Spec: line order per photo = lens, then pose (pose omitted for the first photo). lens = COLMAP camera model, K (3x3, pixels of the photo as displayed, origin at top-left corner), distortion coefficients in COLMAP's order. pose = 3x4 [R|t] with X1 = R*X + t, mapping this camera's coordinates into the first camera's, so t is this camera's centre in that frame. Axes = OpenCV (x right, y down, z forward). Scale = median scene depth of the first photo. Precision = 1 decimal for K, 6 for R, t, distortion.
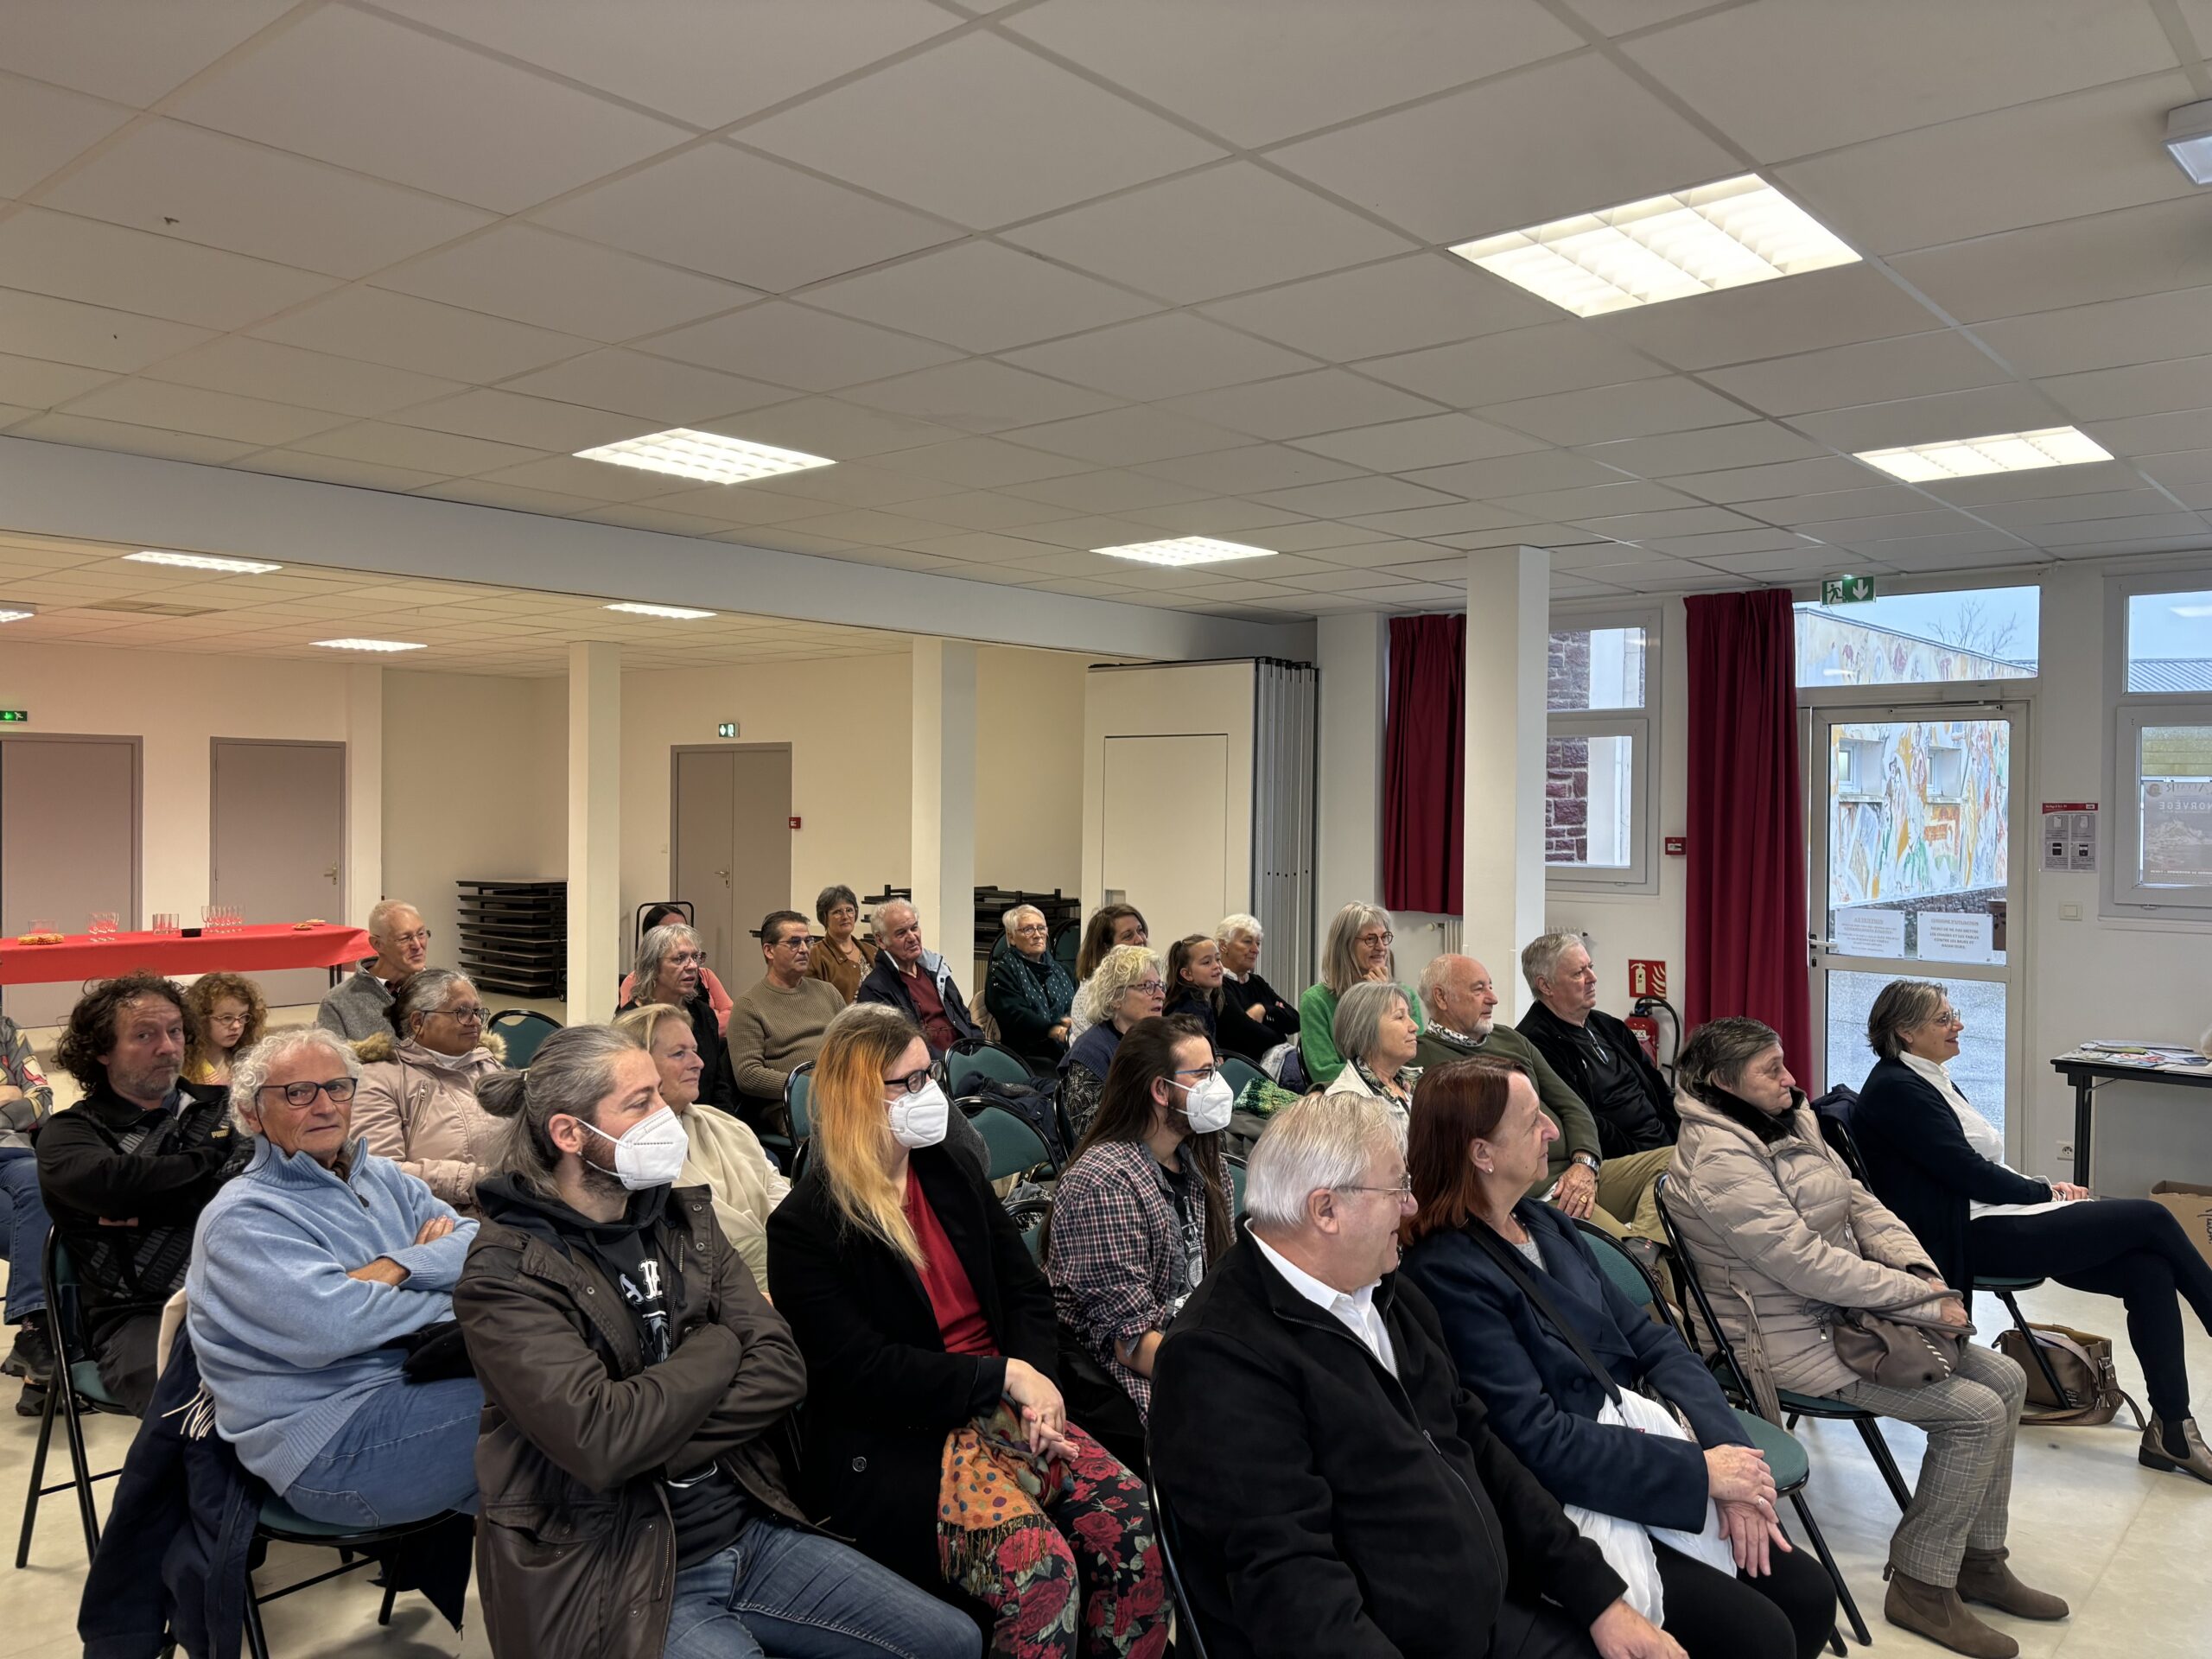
lens RADIAL K [[1631.0, 0, 1151.3], [0, 1631.0, 844.3], [0, 0, 1]] dist [0.096483, 0.001090]
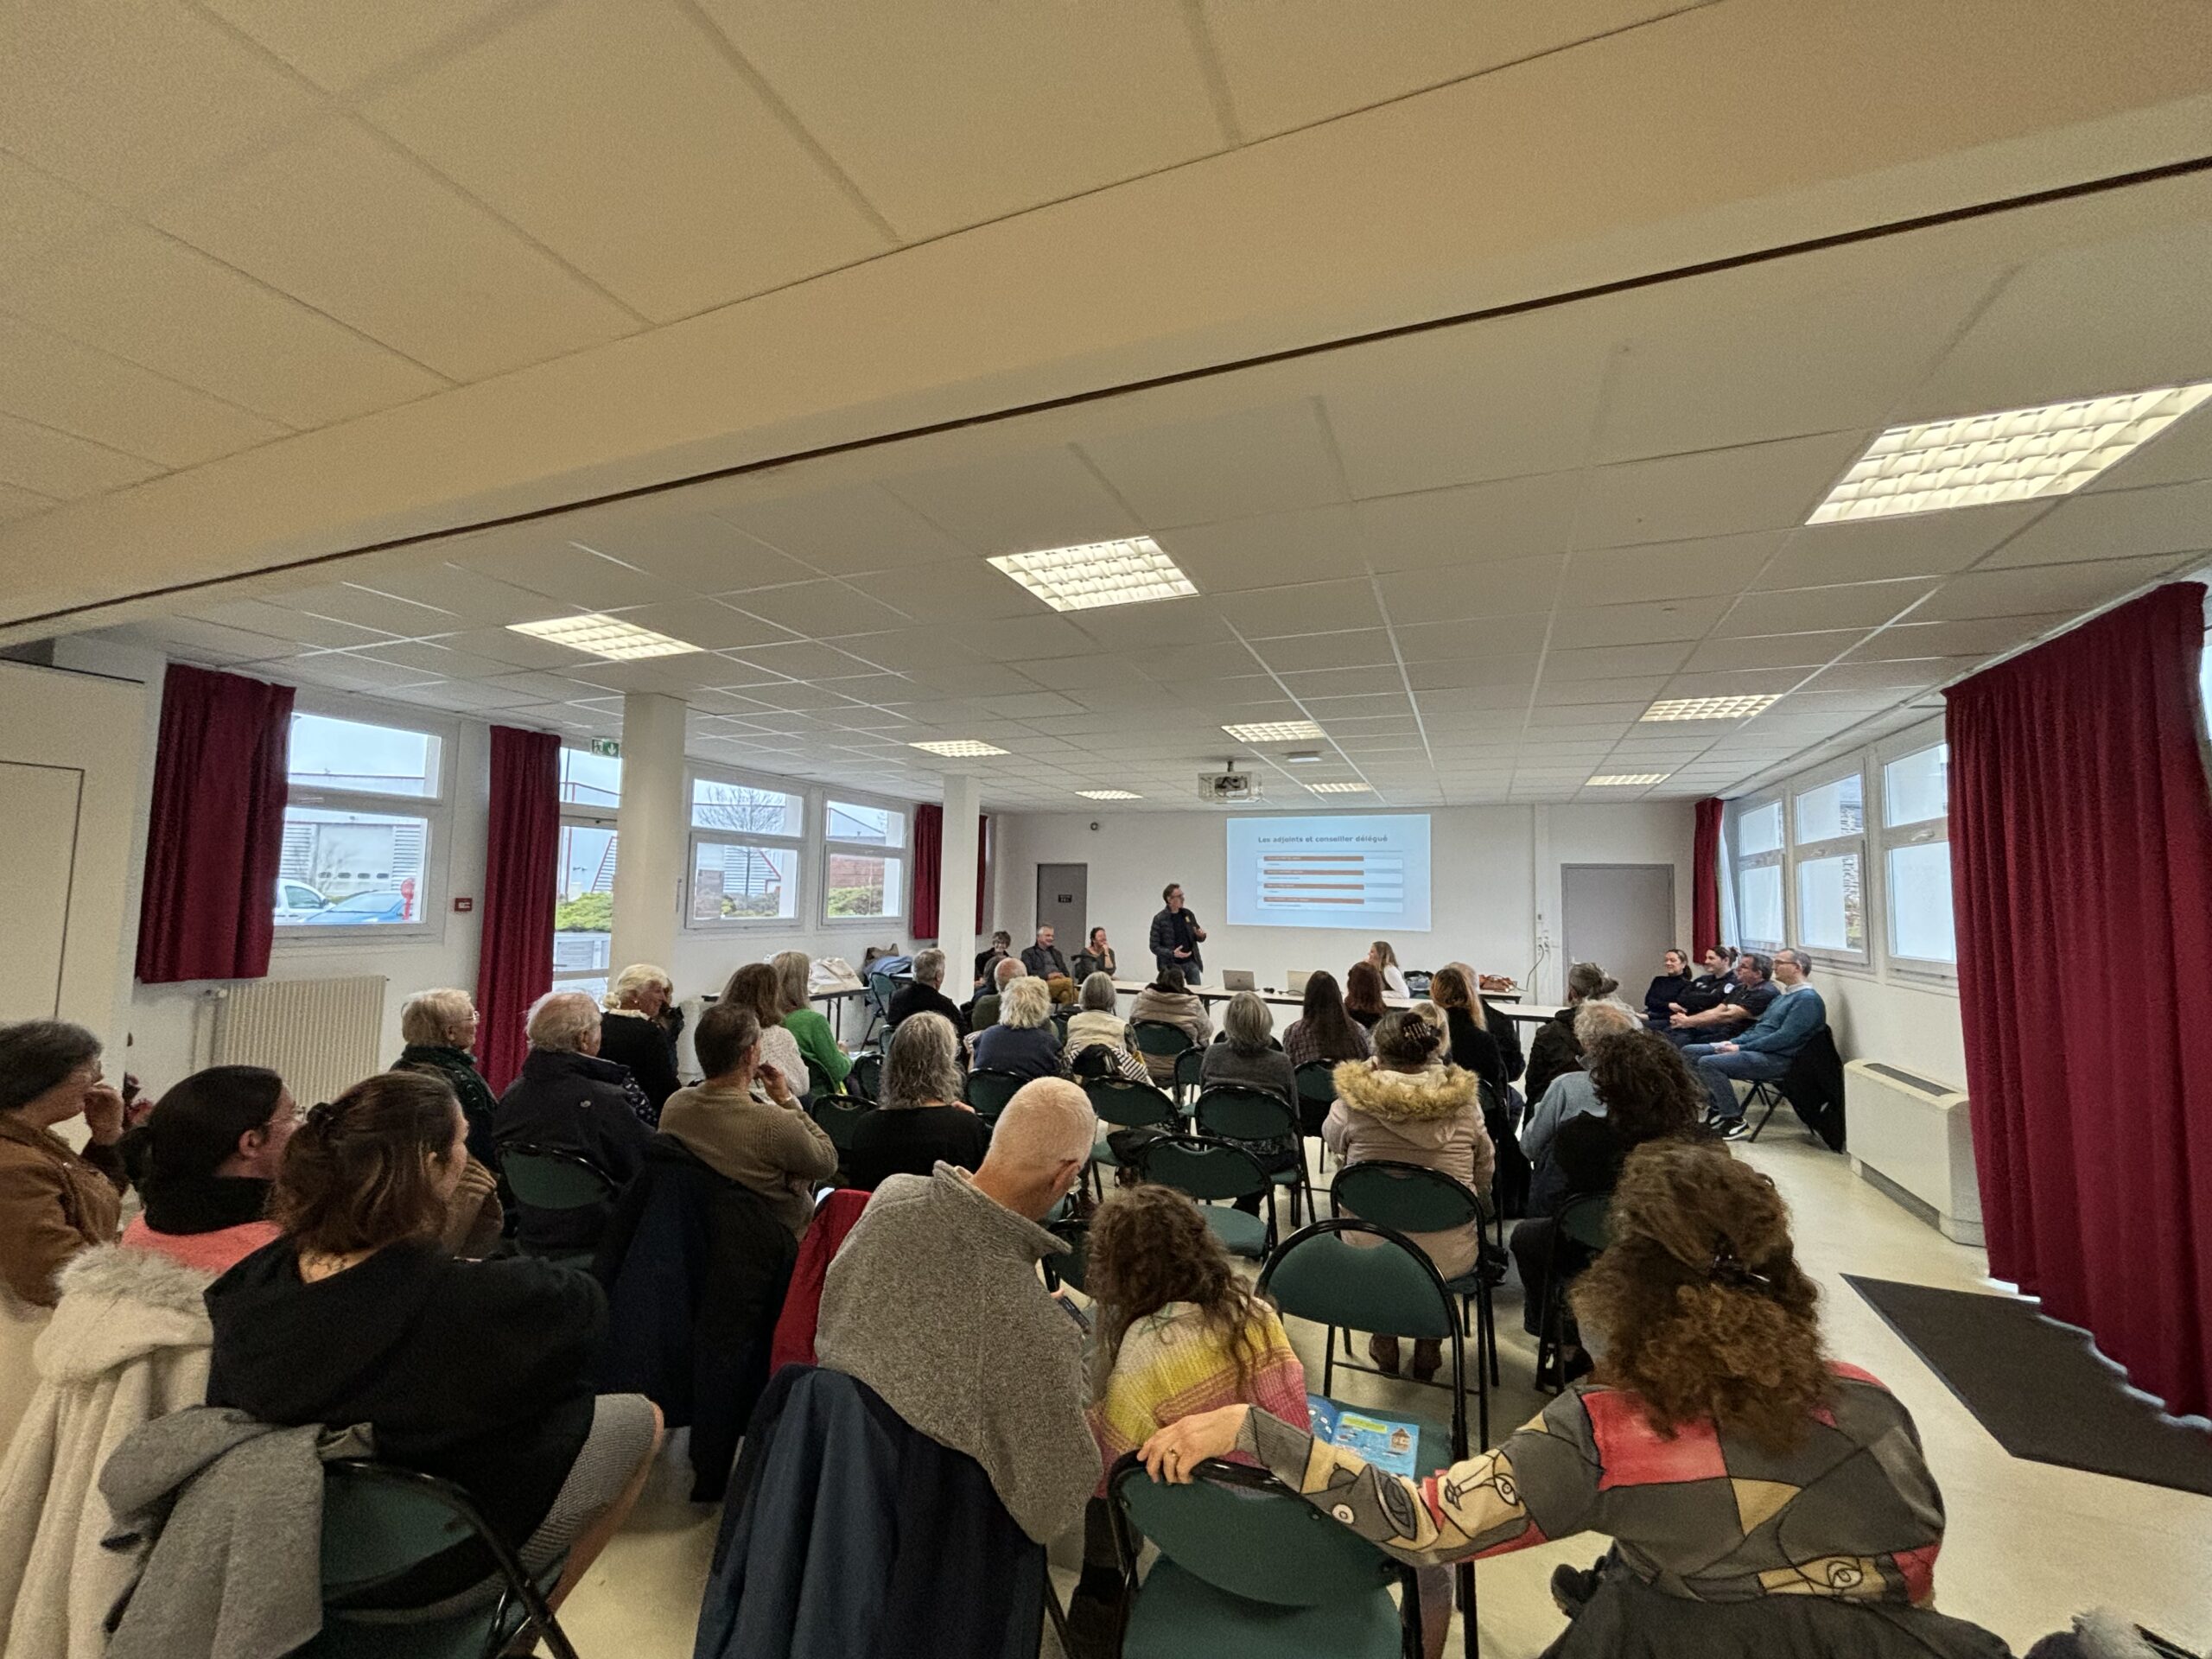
lens RADIAL K [[895.1, 0, 1106.0], [0, 895.1, 829.5], [0, 0, 1]] dist [0.000617, 0.000121]
pose [[-0.323165, 0.060502, 0.944407, -0.628069], [0.007601, 0.998088, -0.061340, -0.013208], [-0.946312, -0.012644, -0.323007, 0.870215]]
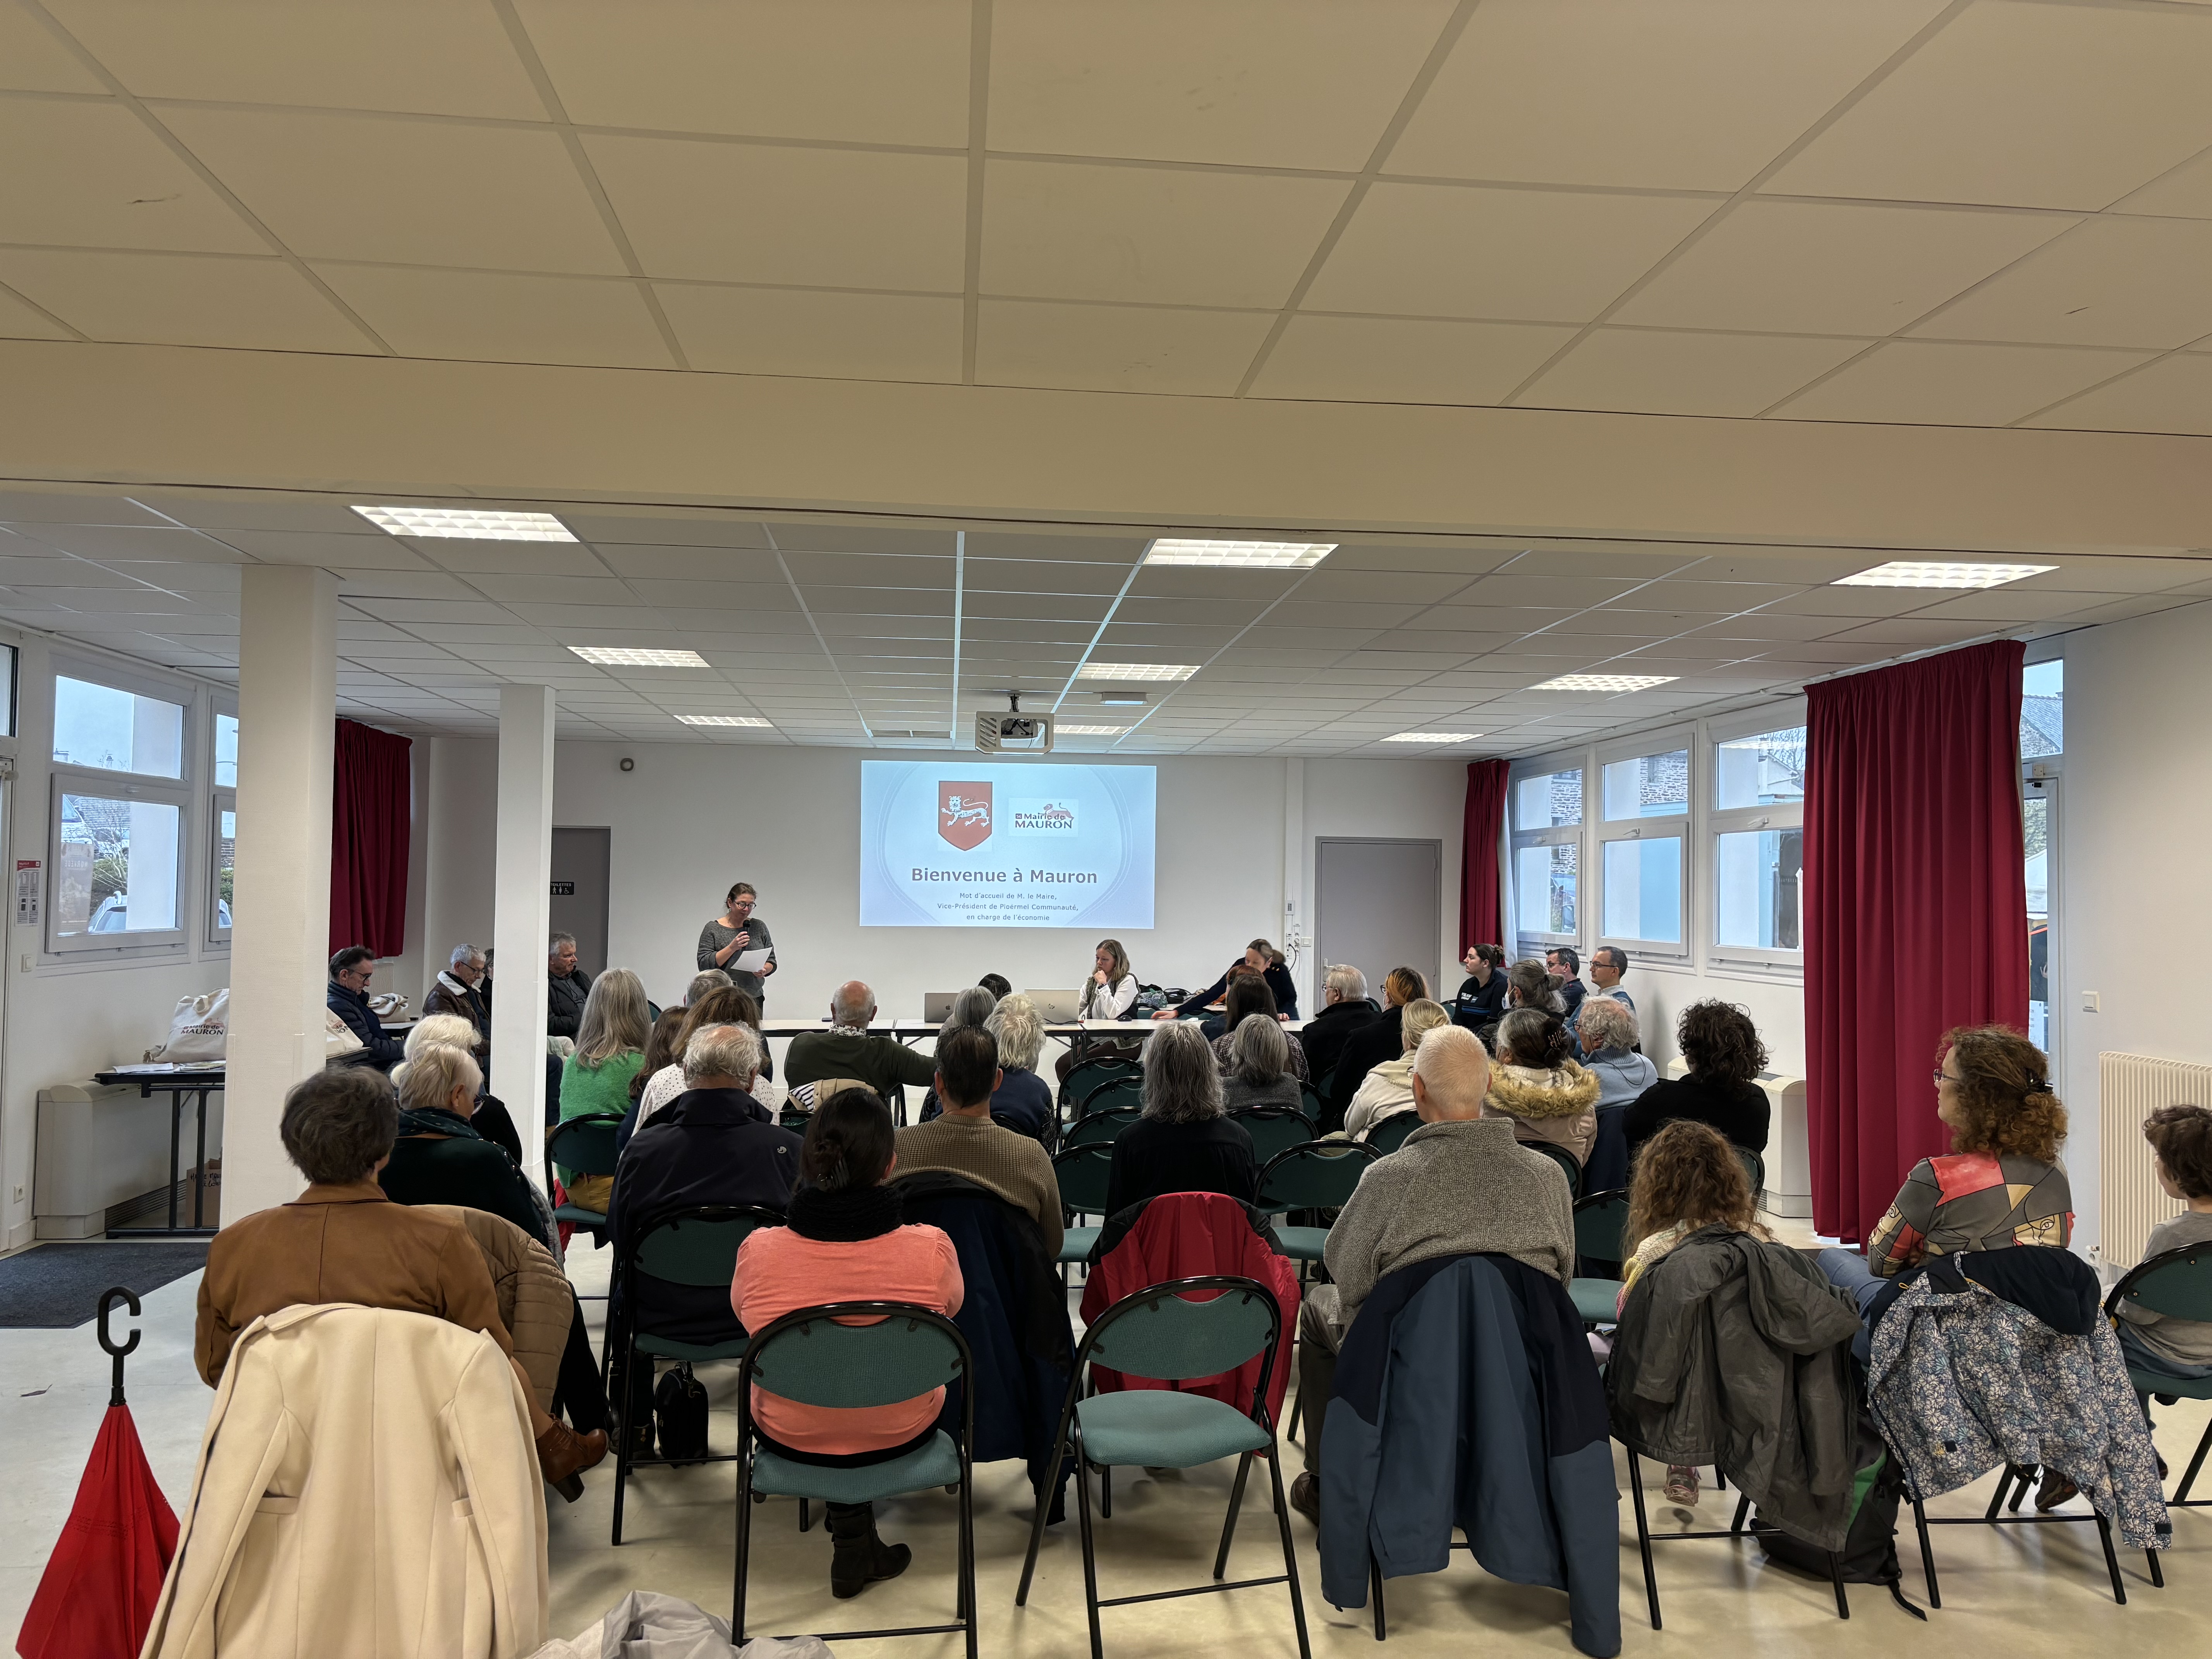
lens RADIAL K [[1631.0, 0, 1151.3], [0, 1631.0, 844.3], [0, 0, 1]] dist [0.096483, 0.001090]
pose [[-0.747894, 0.004025, 0.663805, -0.676147], [0.004271, 0.999990, -0.001252, -0.030468], [-0.663804, 0.001899, -0.747904, 1.337384]]
